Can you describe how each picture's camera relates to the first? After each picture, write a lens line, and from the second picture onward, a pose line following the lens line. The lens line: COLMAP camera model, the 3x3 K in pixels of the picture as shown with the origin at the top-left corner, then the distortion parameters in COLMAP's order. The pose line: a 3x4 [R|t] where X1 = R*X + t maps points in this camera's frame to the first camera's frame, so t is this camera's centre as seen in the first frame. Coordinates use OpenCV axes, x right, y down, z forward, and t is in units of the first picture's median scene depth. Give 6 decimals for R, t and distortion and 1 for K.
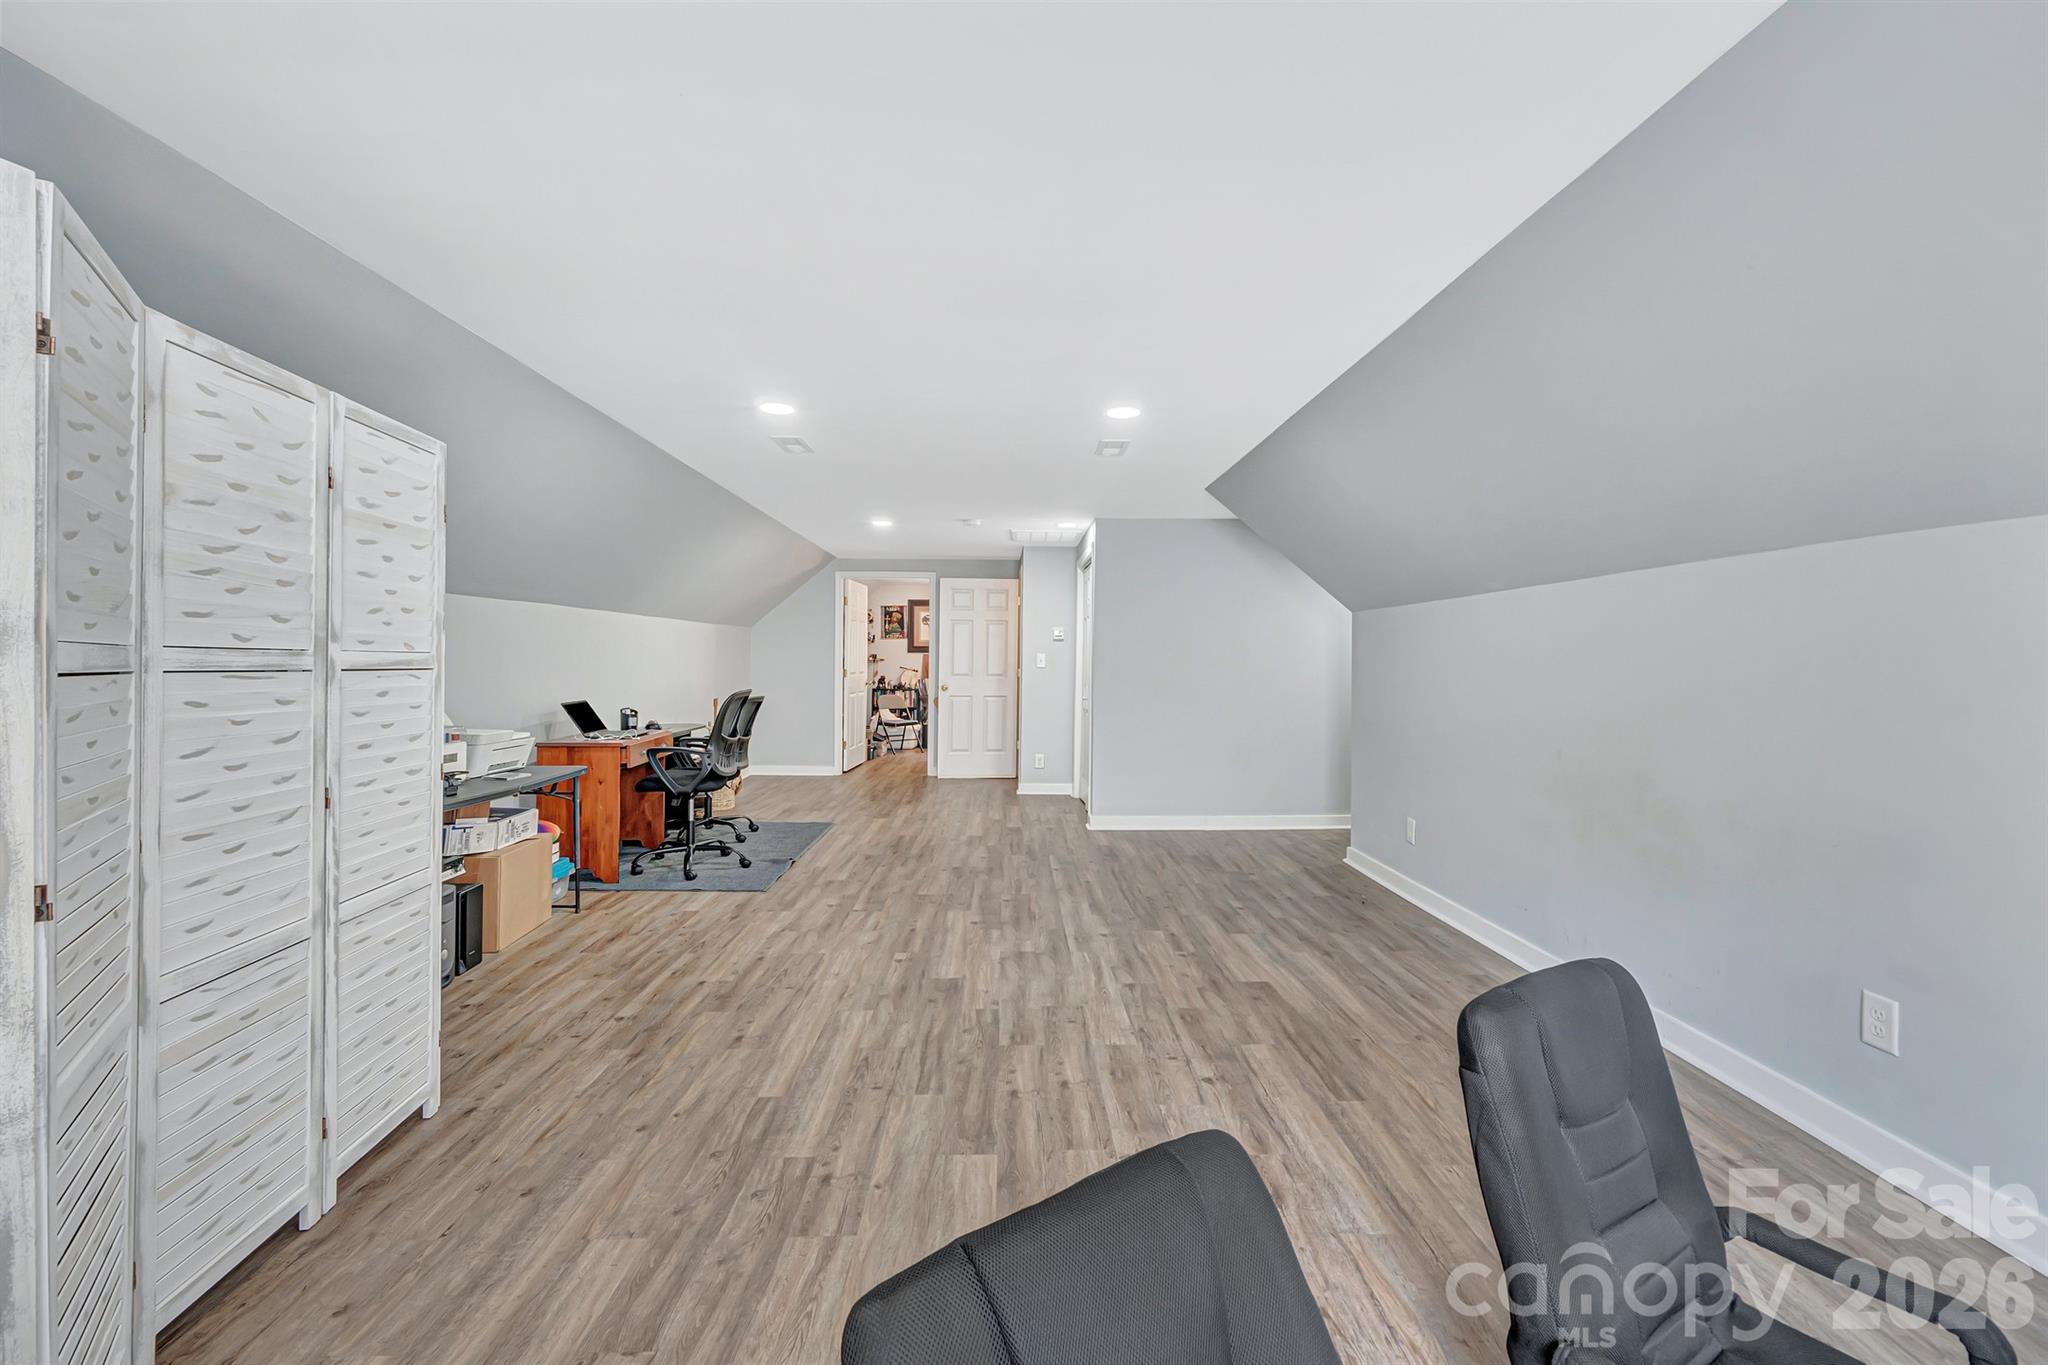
lens RADIAL K [[867.9, 0, 1023.8], [0, 867.9, 671.2], [0, 0, 1]] dist [-0.003787, -0.000169]
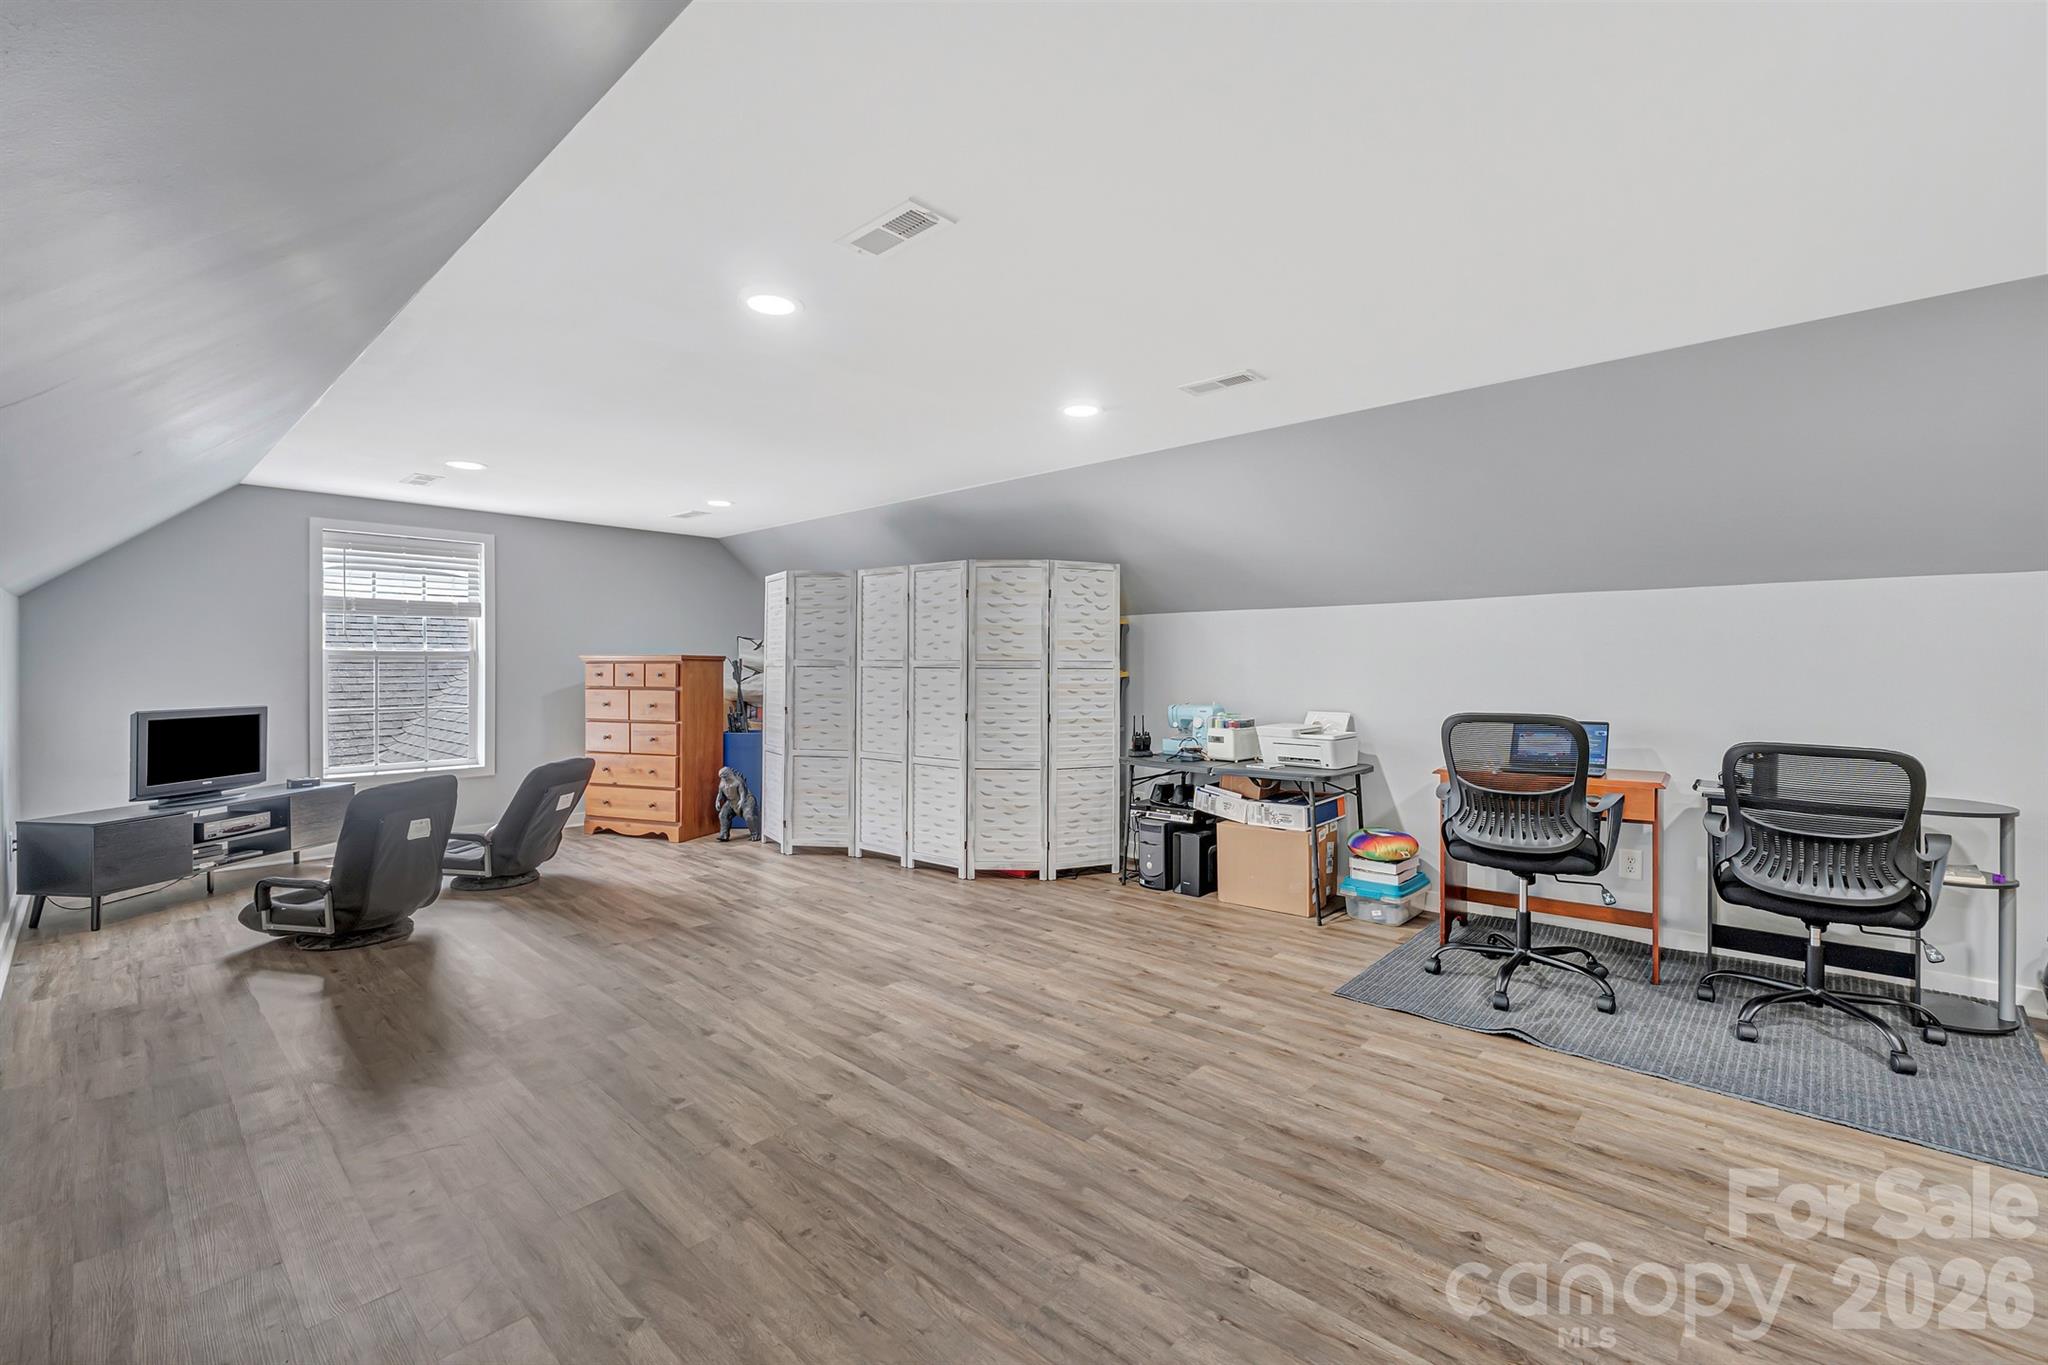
lens RADIAL K [[867.9, 0, 1023.8], [0, 867.9, 671.2], [0, 0, 1]] dist [-0.003787, -0.000169]
pose [[-0.691719, 0.001057, -0.722166, 0.514643], [-0.013172, 0.999814, 0.014080, -0.018481], [0.722047, 0.019251, -0.691576, 1.763947]]
